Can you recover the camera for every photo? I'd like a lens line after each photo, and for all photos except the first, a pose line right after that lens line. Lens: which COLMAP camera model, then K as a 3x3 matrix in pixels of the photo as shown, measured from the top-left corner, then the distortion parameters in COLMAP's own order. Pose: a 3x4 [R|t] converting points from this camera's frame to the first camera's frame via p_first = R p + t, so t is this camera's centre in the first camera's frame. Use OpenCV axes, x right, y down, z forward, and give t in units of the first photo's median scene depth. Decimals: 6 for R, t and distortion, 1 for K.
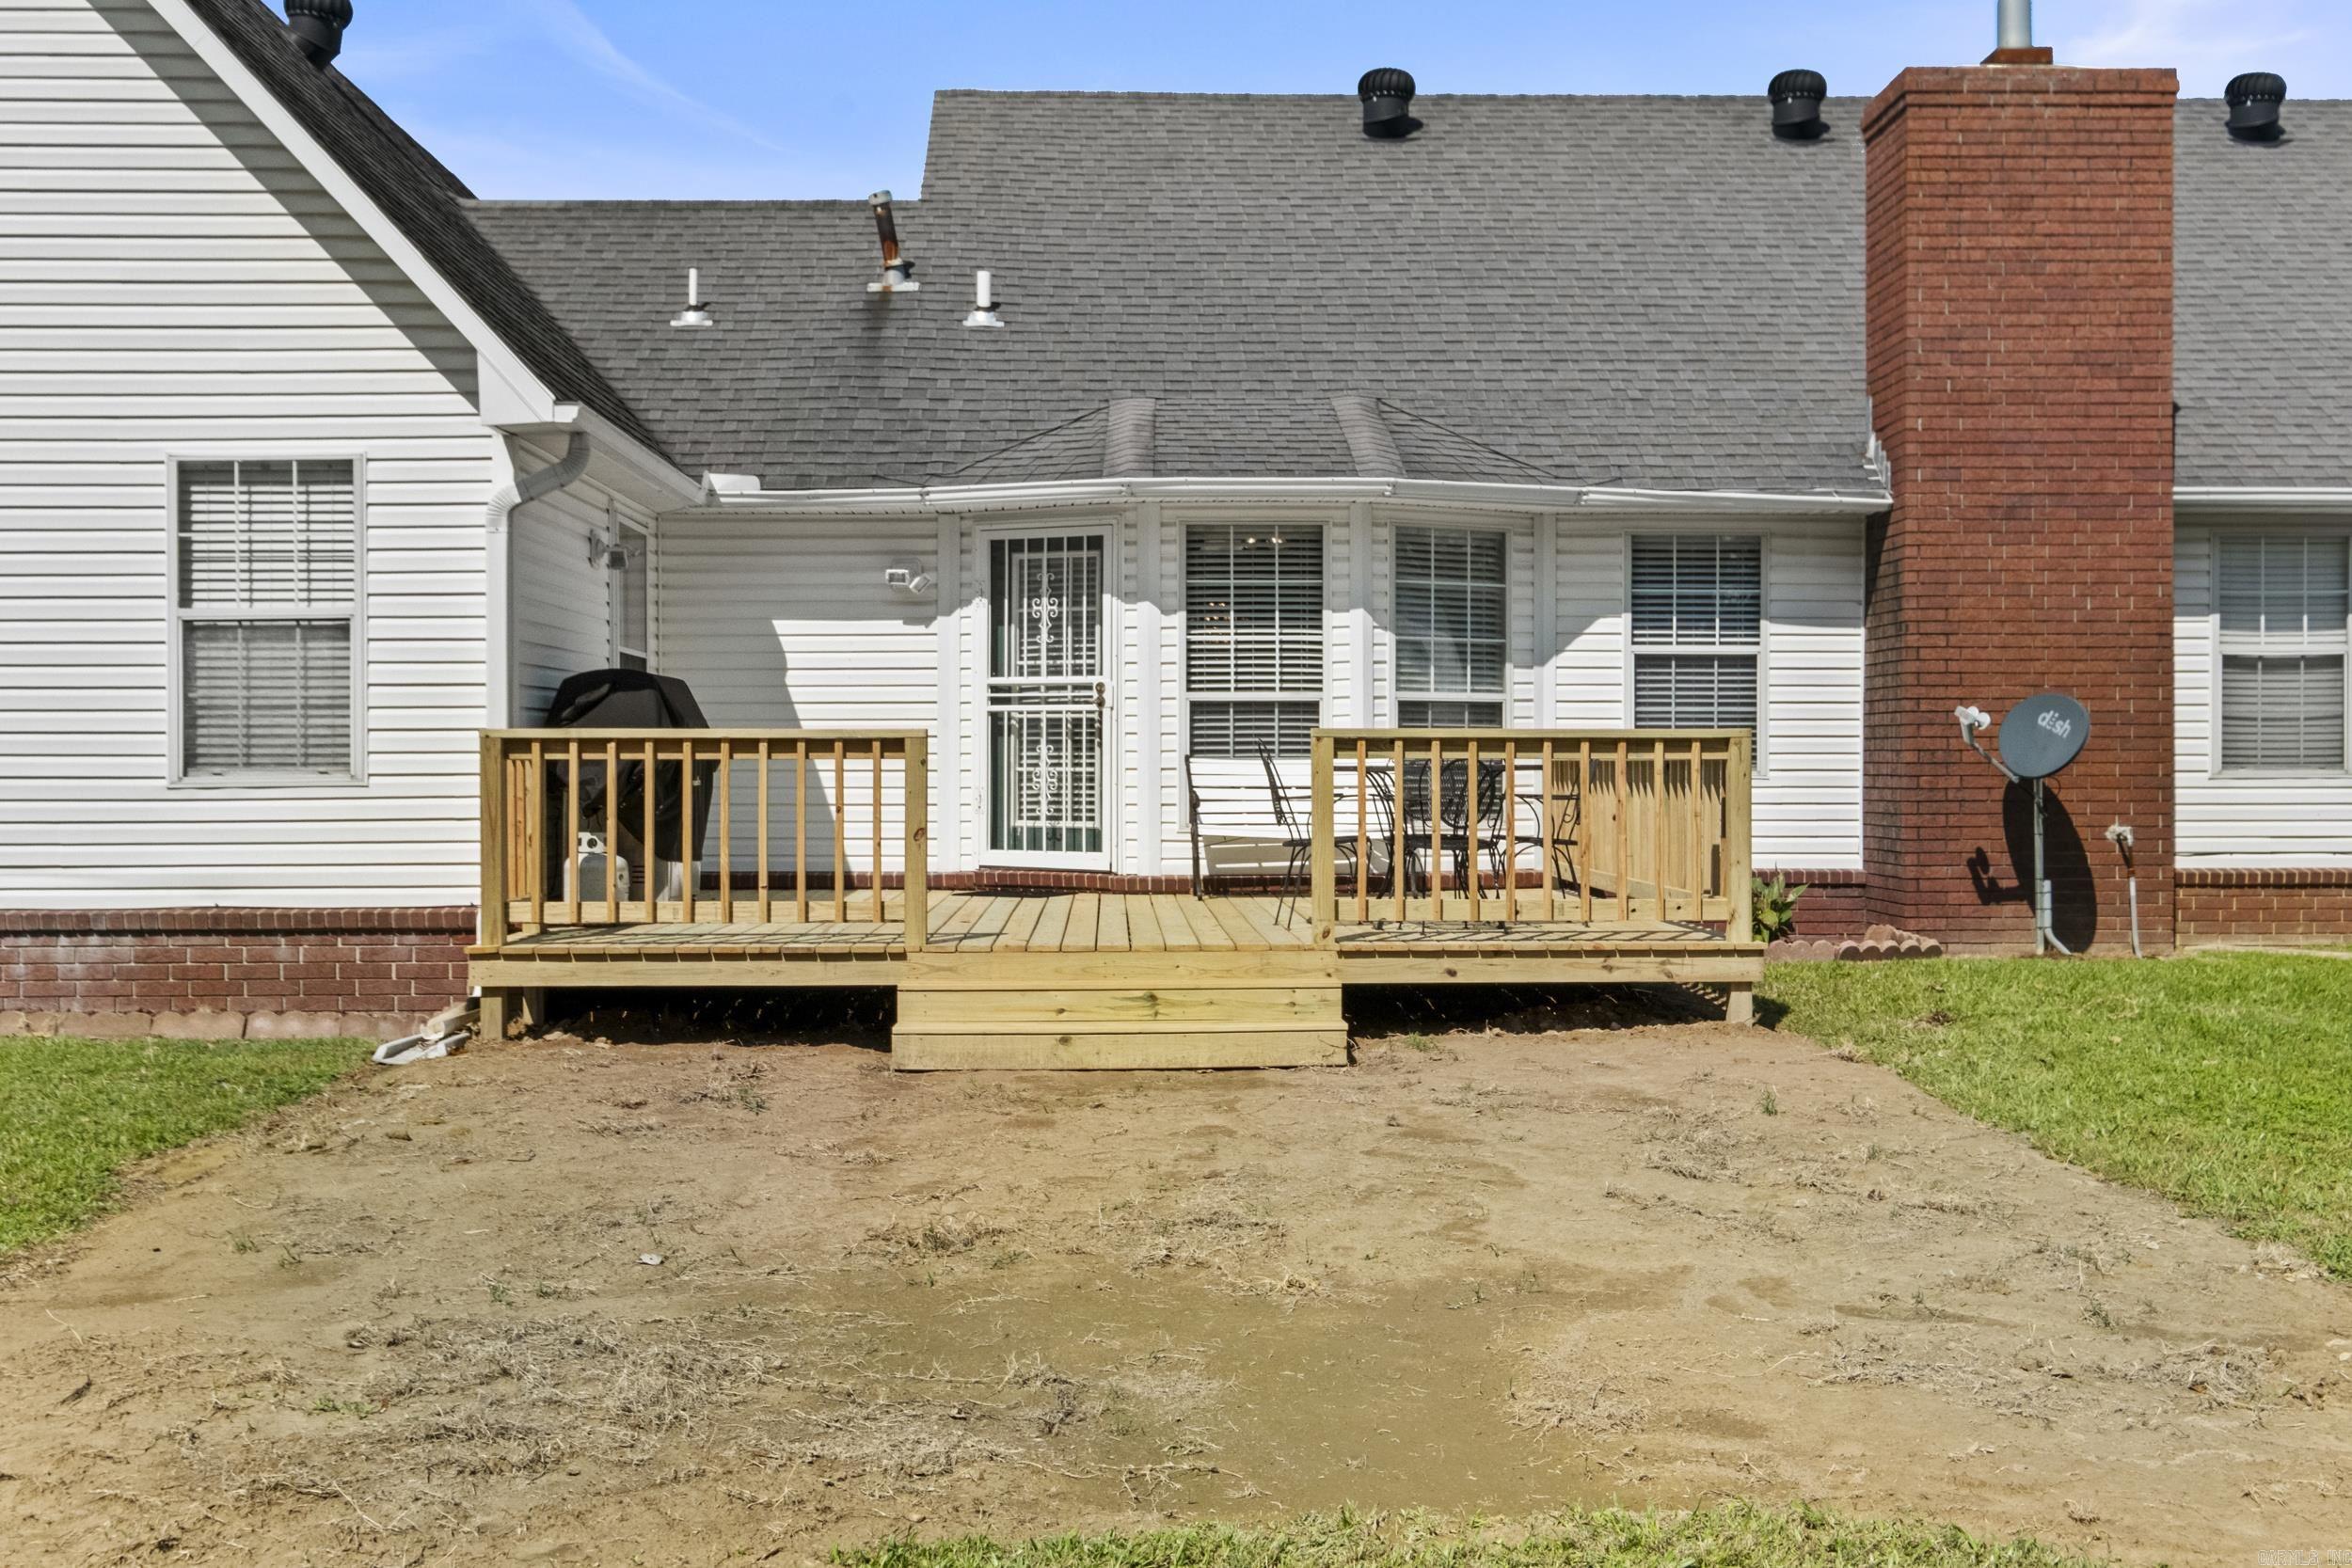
lens RADIAL K [[2445.4, 0, 1175.0], [0, 2445.4, 791.7], [0, 0, 1]] dist [-0.058455, 0.000000]
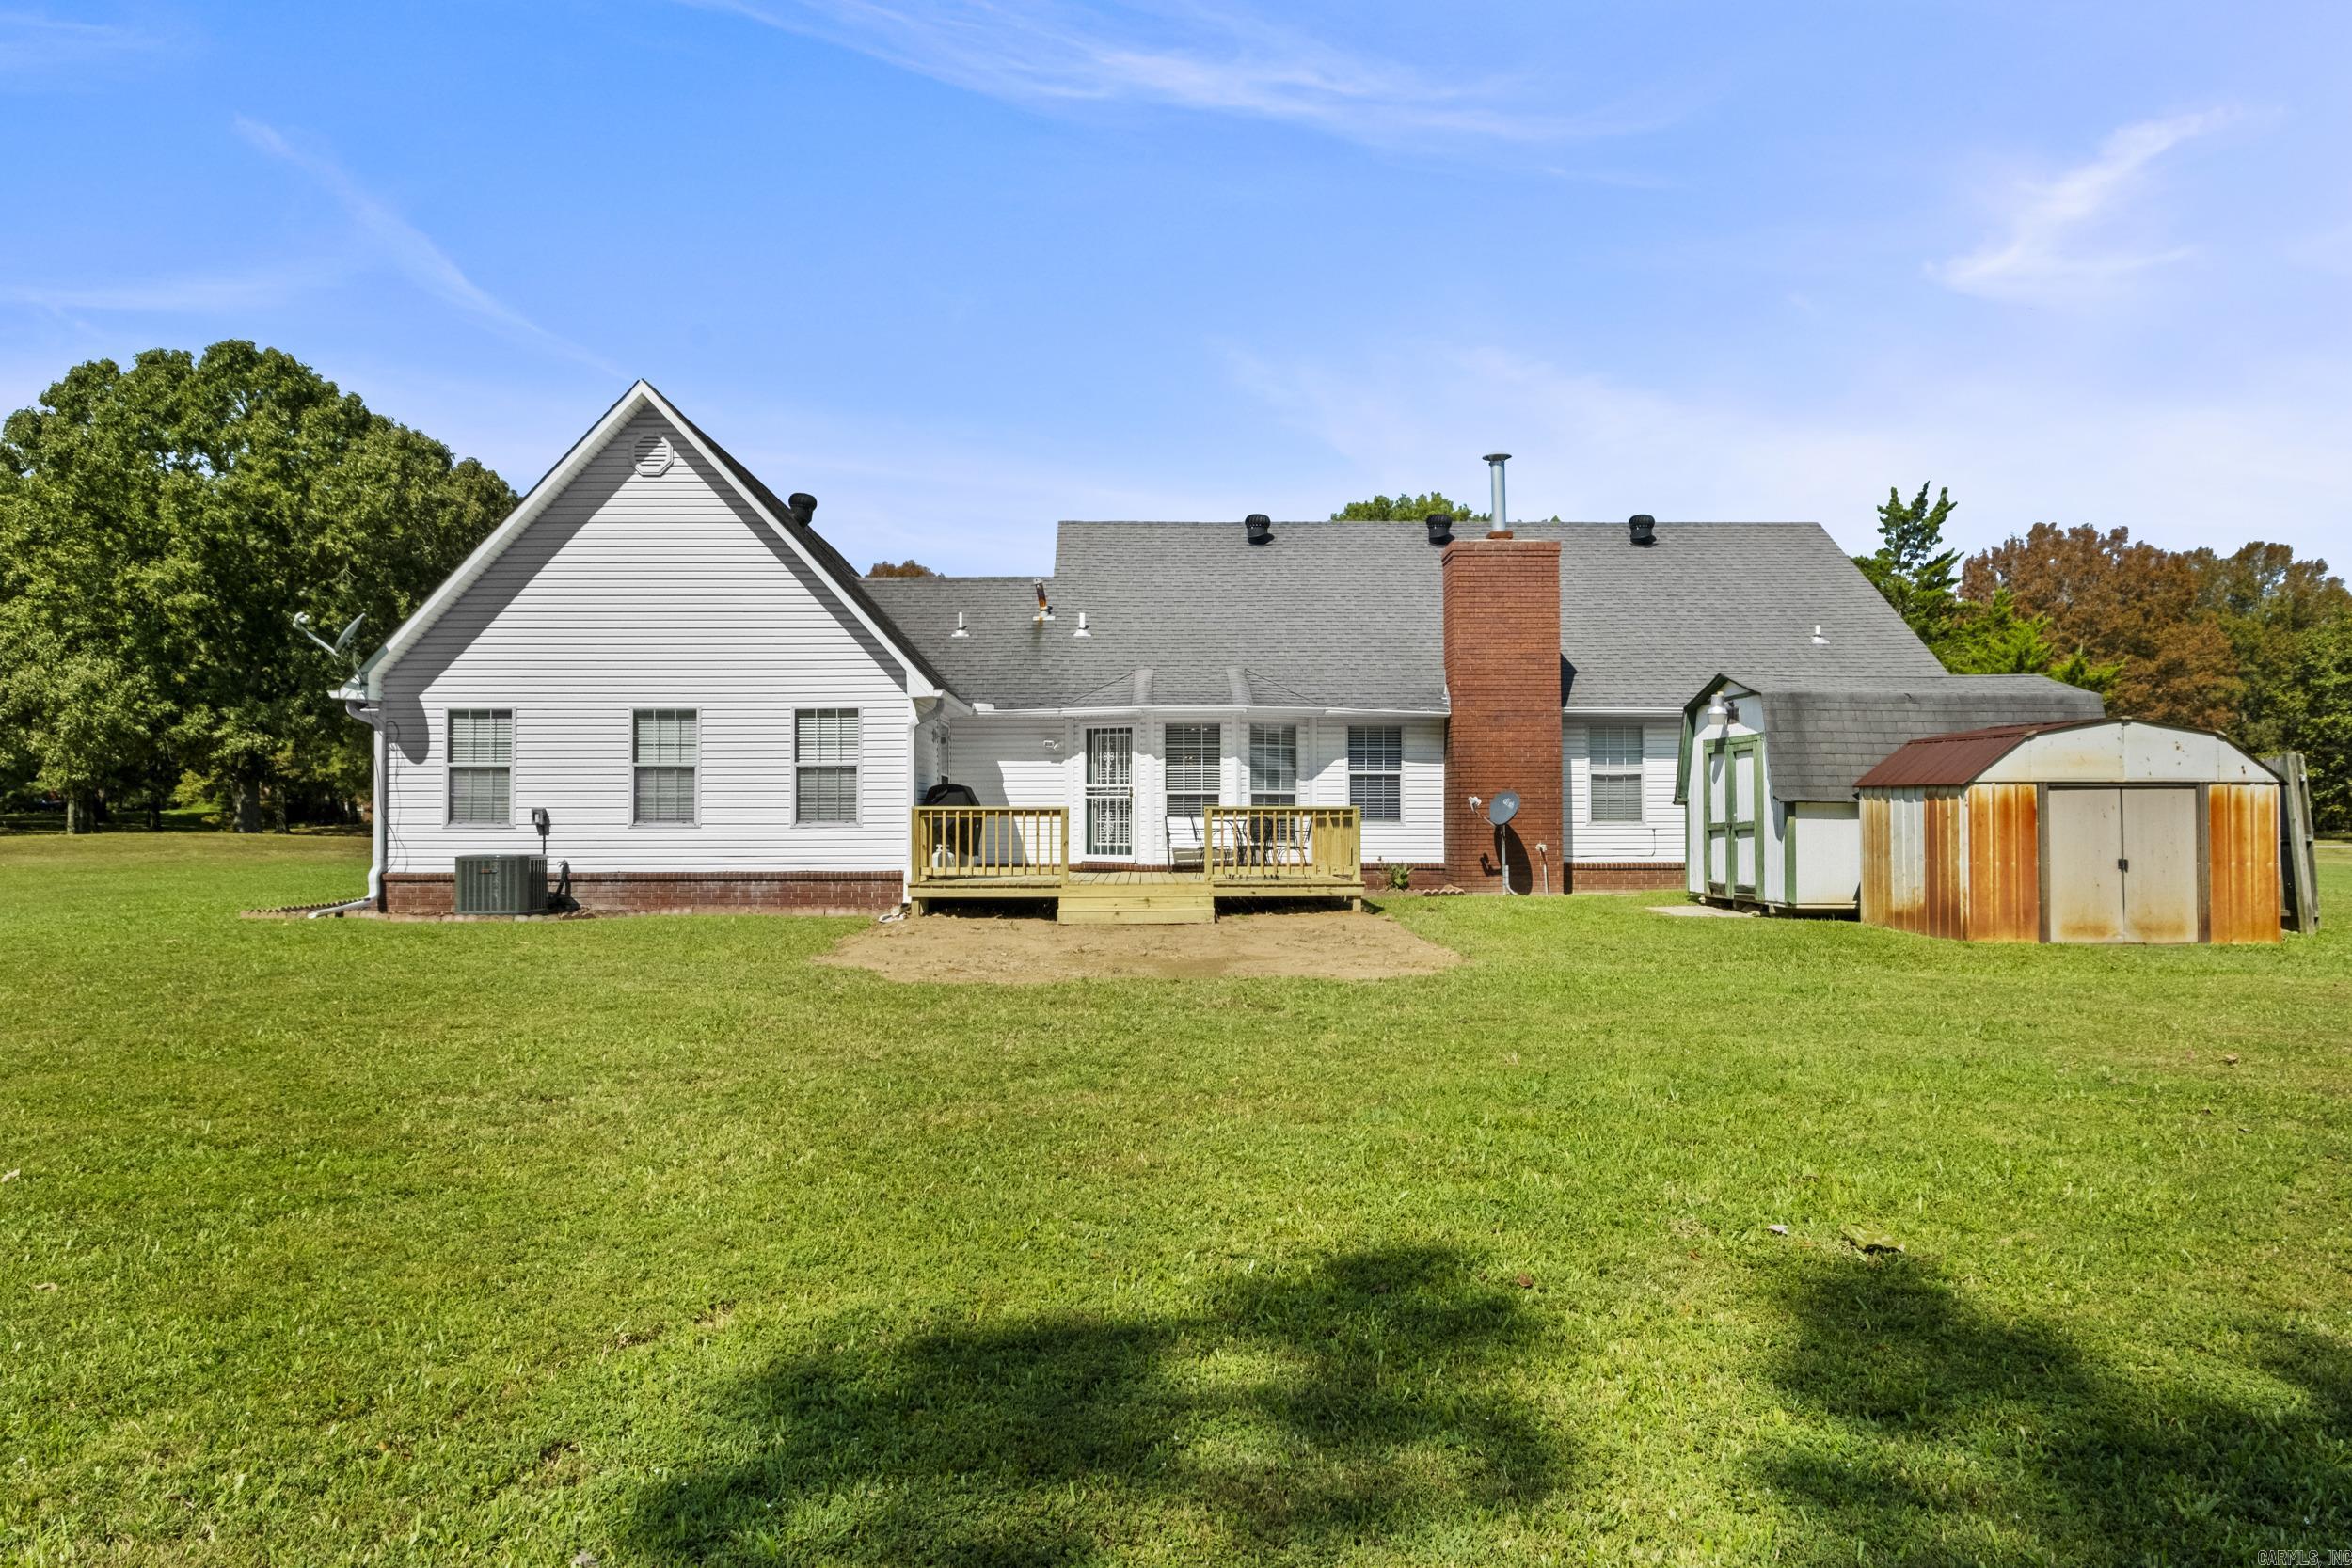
lens RADIAL K [[1592.7, 0, 1176.7], [0, 1592.7, 787.7], [0, 0, 1]] dist [-0.013325, -0.001778]
pose [[0.999983, -0.000733, -0.005832, 0.025644], [0.000535, 0.999422, -0.033989, 0.011323], [0.005853, 0.033985, 0.999405, -0.622008]]
